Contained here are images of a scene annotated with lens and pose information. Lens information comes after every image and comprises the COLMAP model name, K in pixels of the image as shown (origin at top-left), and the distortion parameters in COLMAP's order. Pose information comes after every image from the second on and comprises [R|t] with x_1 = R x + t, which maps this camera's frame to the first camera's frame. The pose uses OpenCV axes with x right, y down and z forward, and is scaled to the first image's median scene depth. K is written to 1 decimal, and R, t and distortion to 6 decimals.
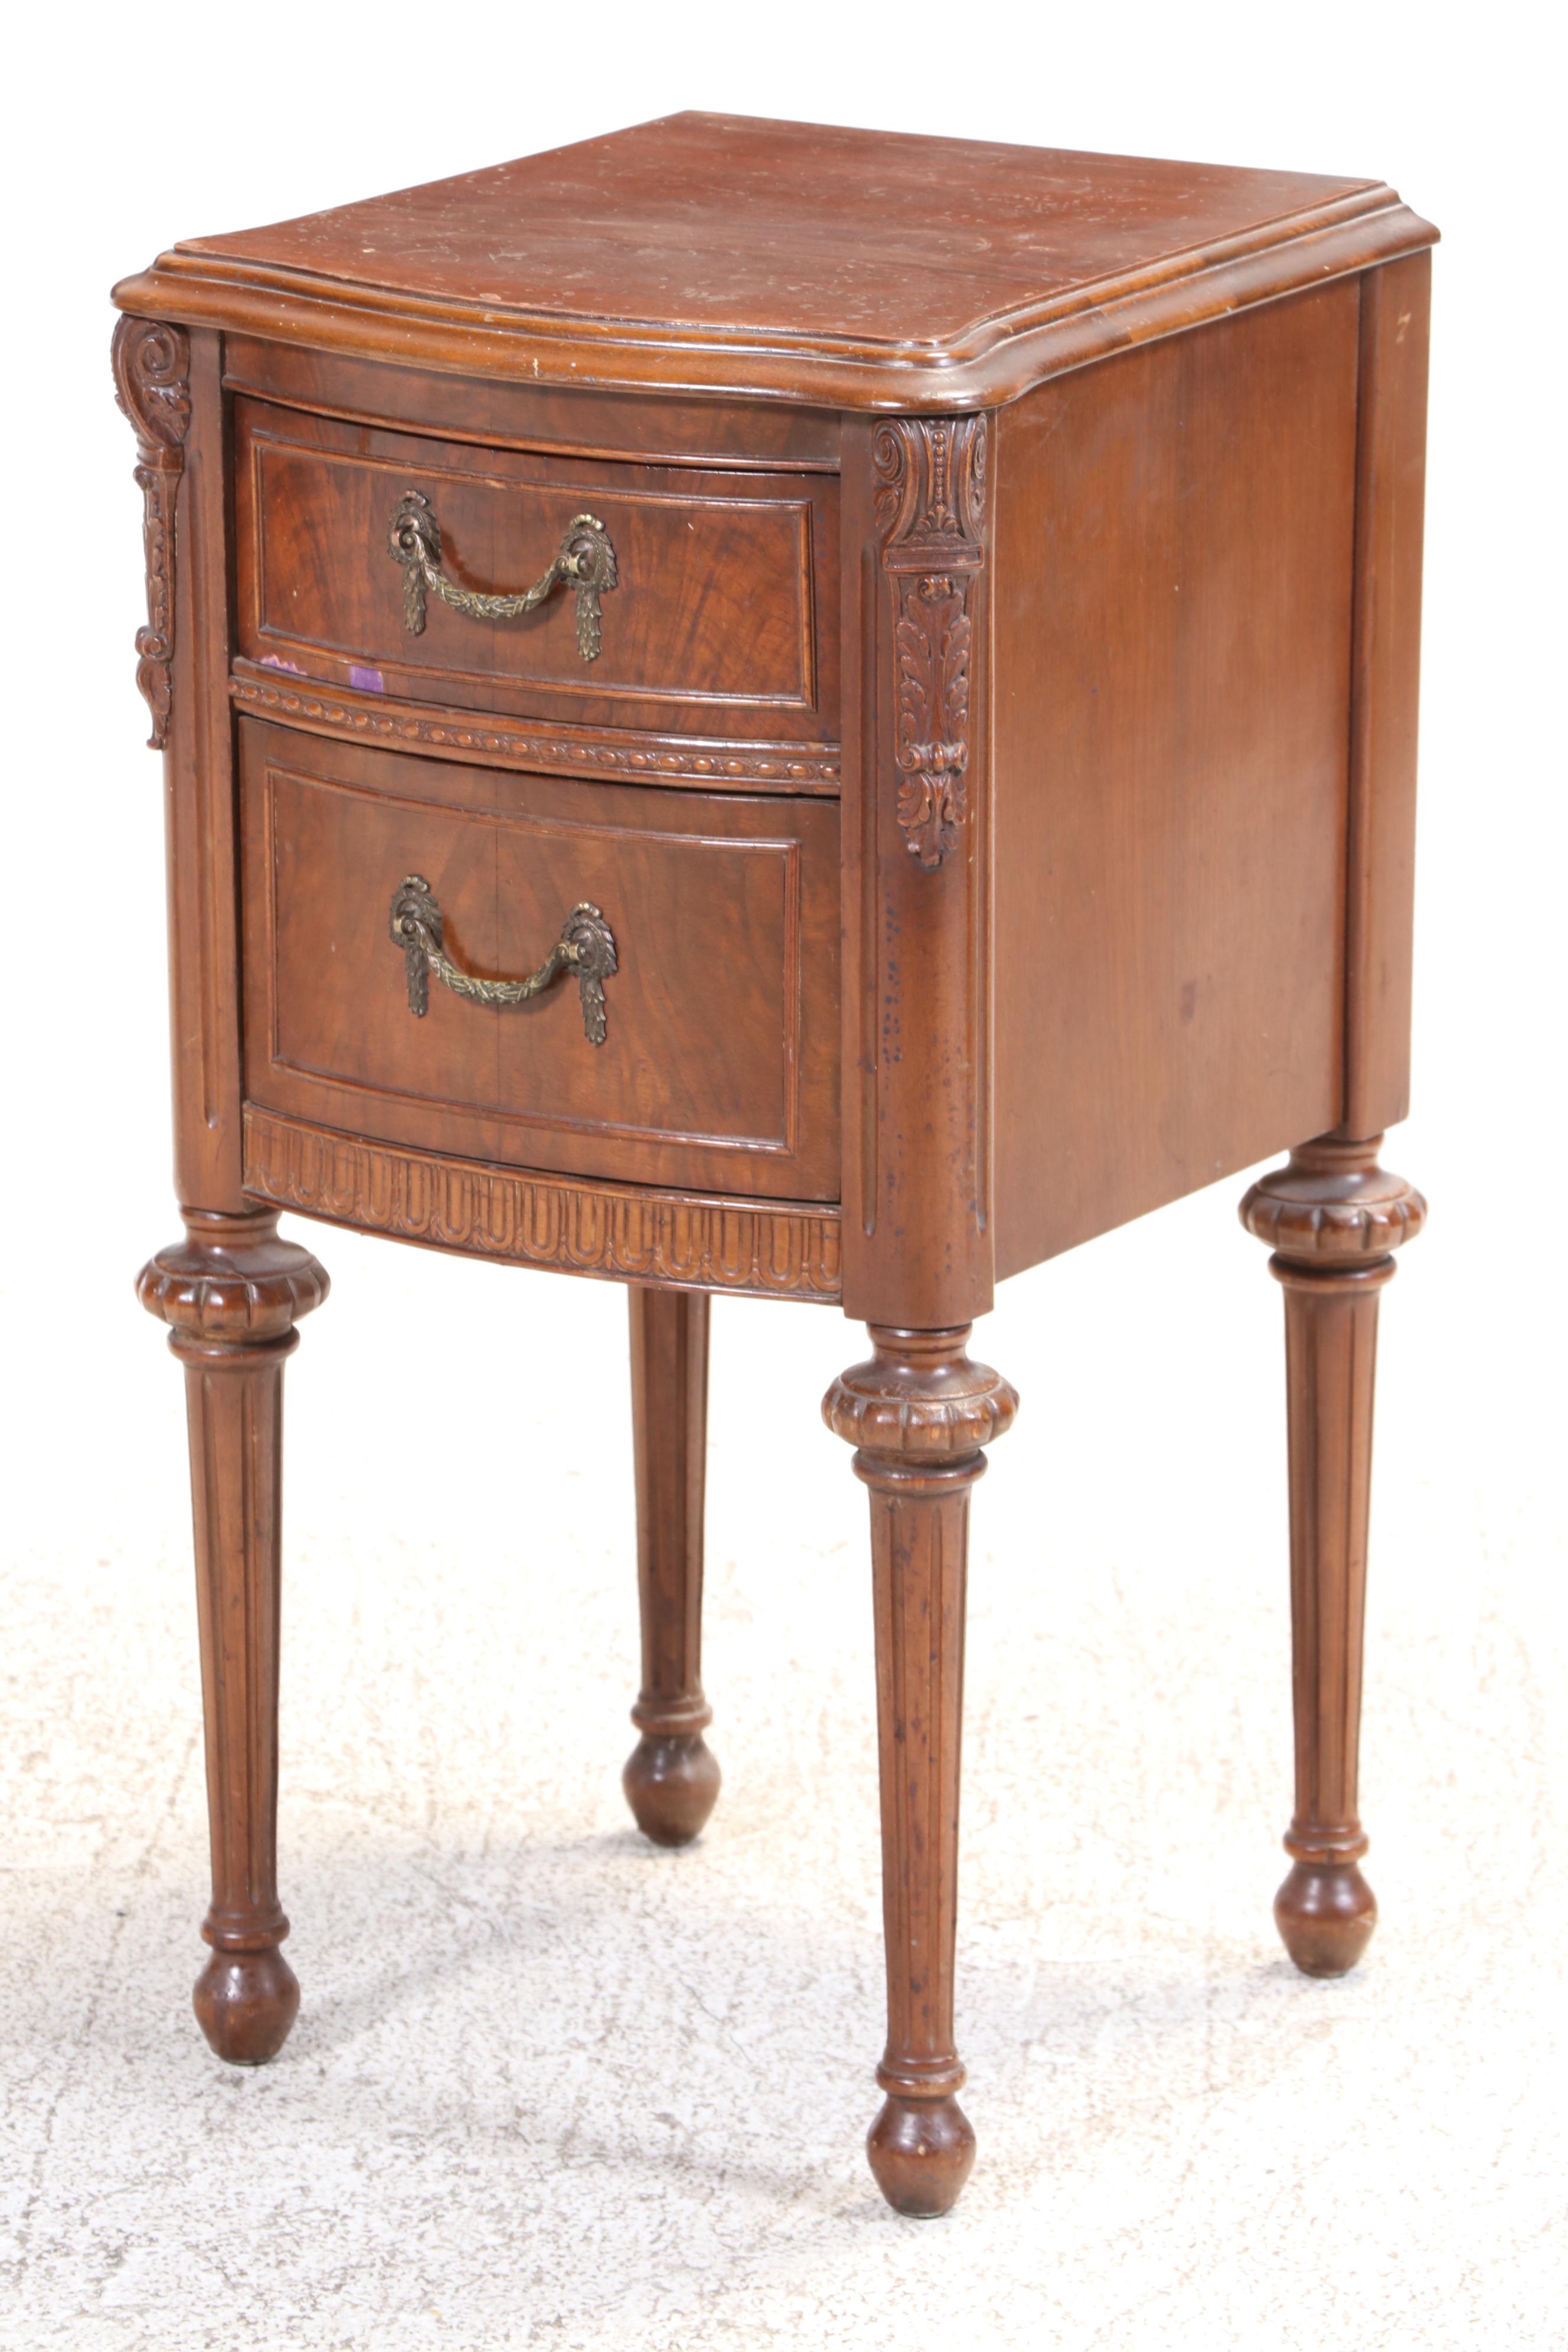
lens RADIAL K [[11490.6, 0, 784.0], [0, 11490.6, 1176.0], [0, 0, 1]] dist [1.365437, 7.244114]
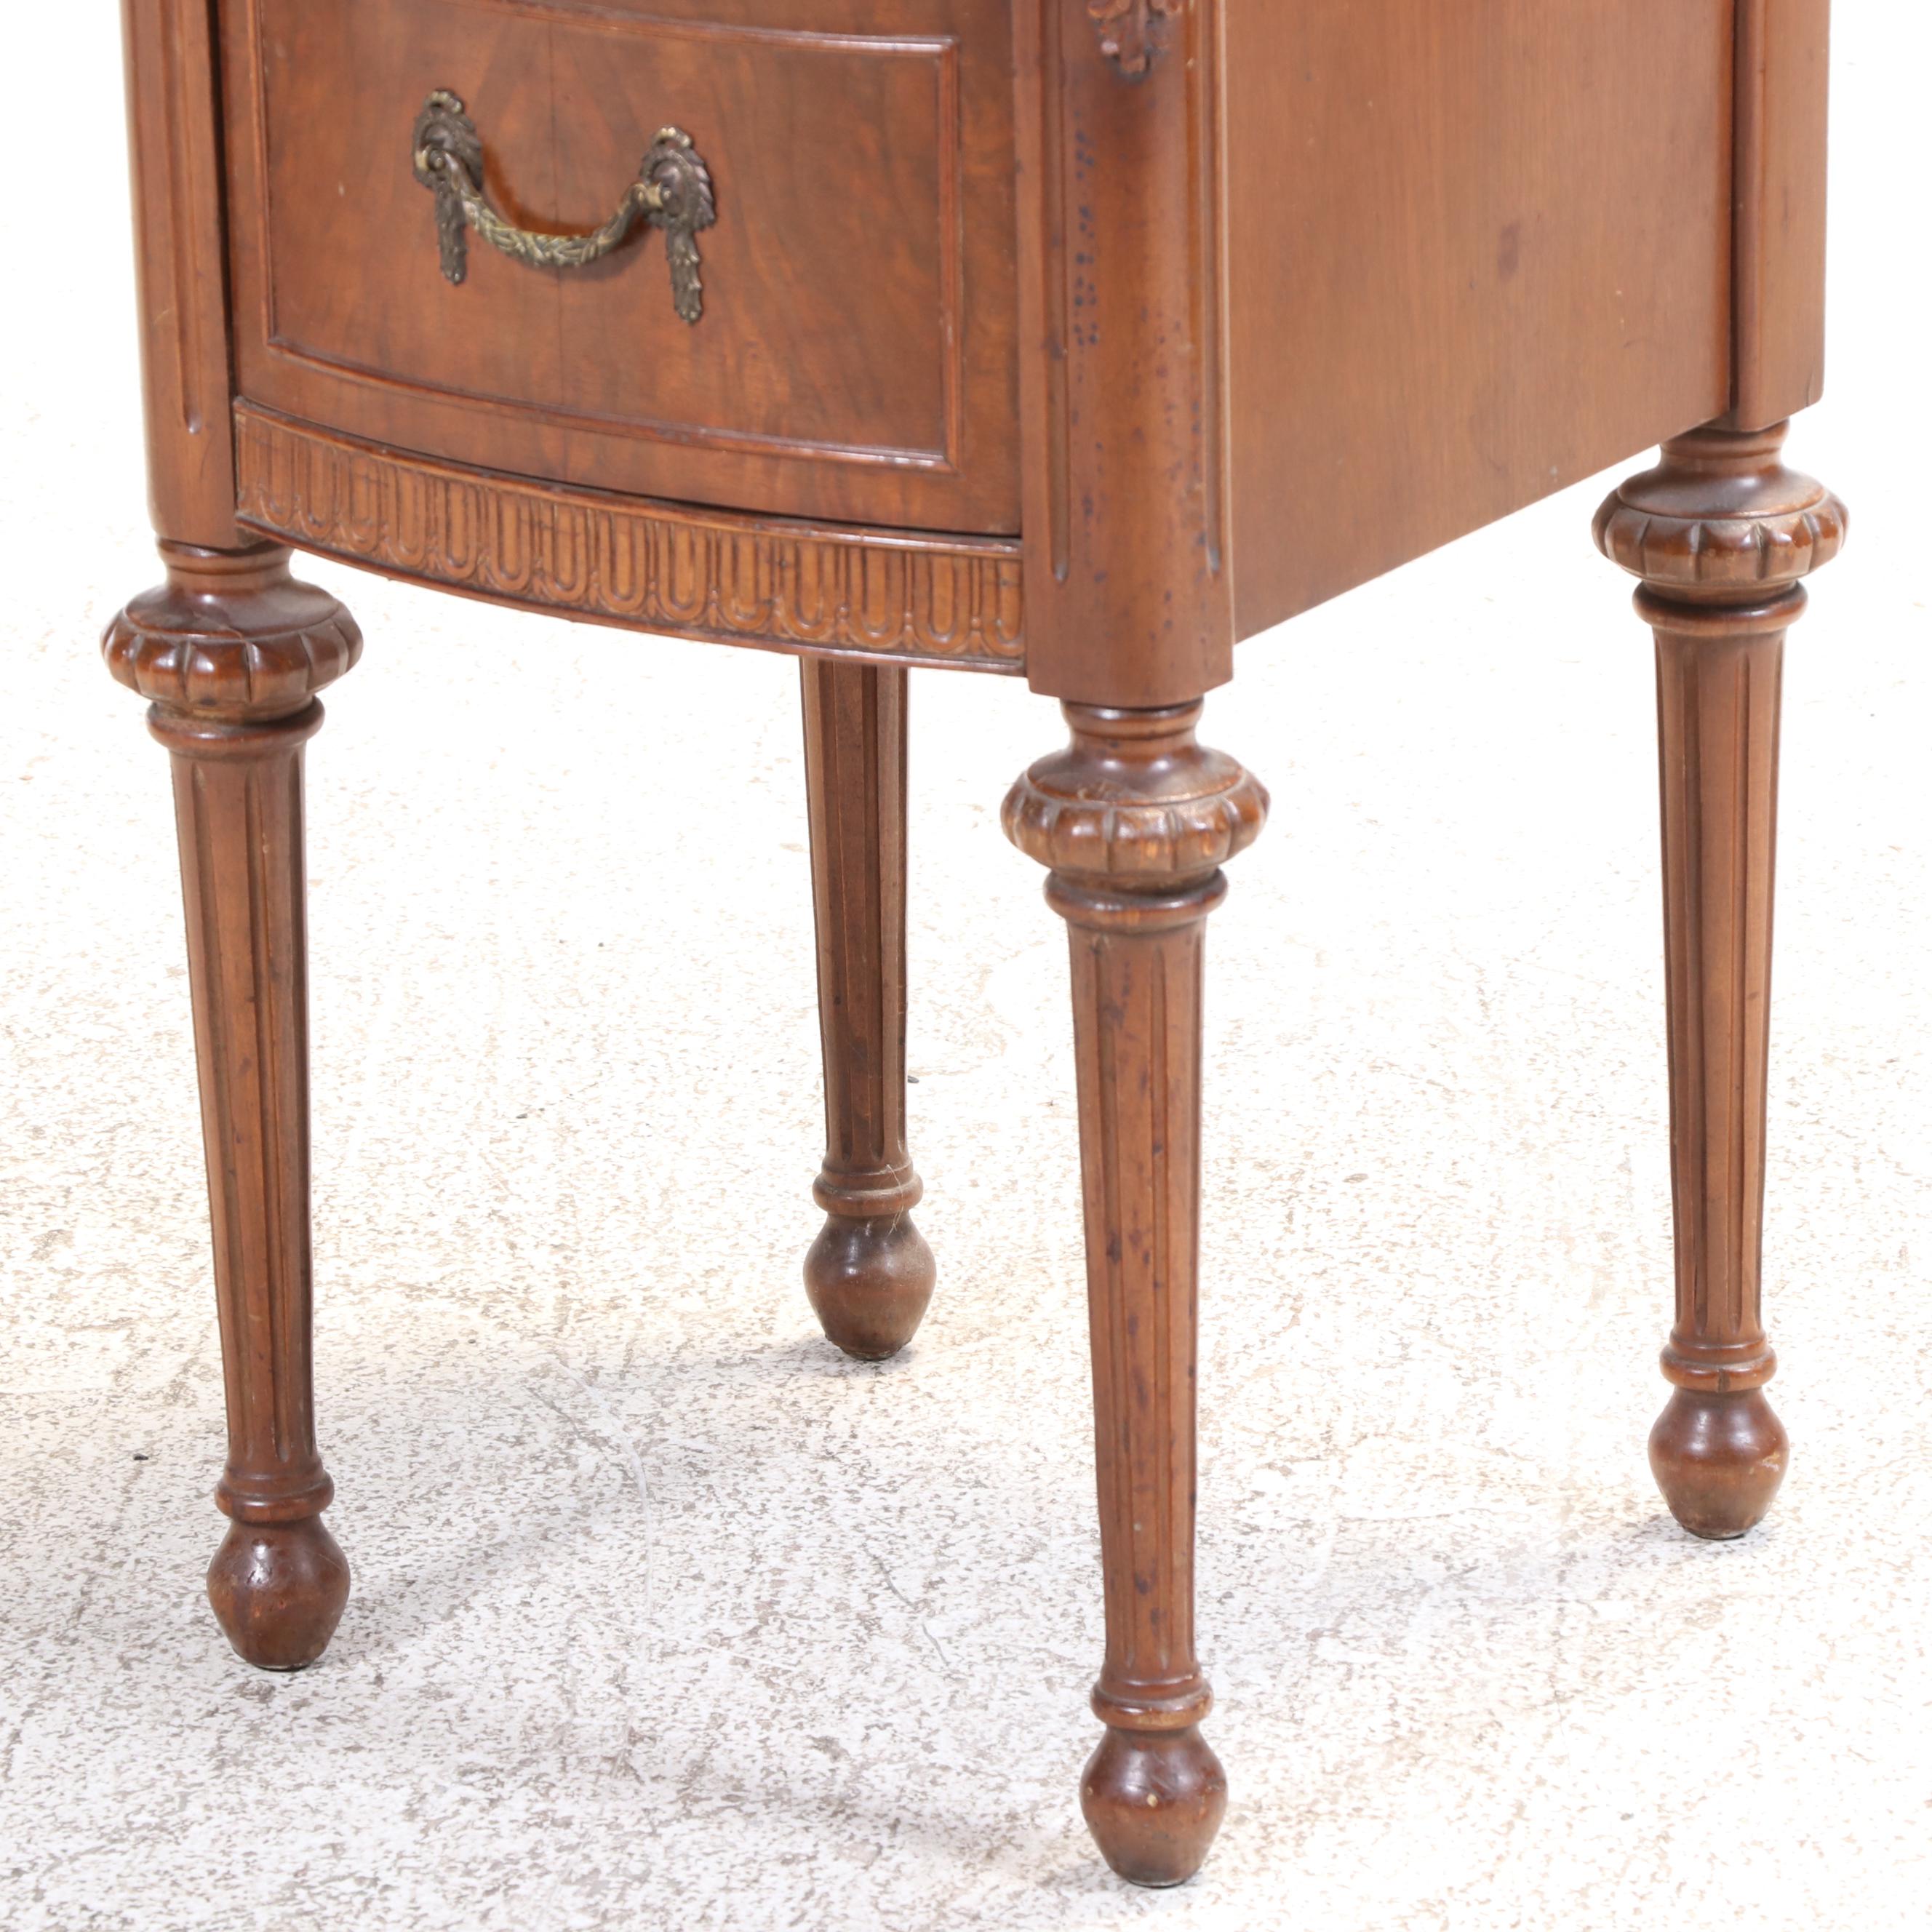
lens RADIAL K [[12394.1, 0, 948.3], [0, 12394.1, 971.4], [0, 0, 1]] dist [1.037796, 2.171834]
pose [[0.999216, -0.007473, -0.038875, 0.030041], [0.009439, 0.998672, 0.050656, -0.009867], [0.038445, -0.050984, 0.997959, 0.201528]]
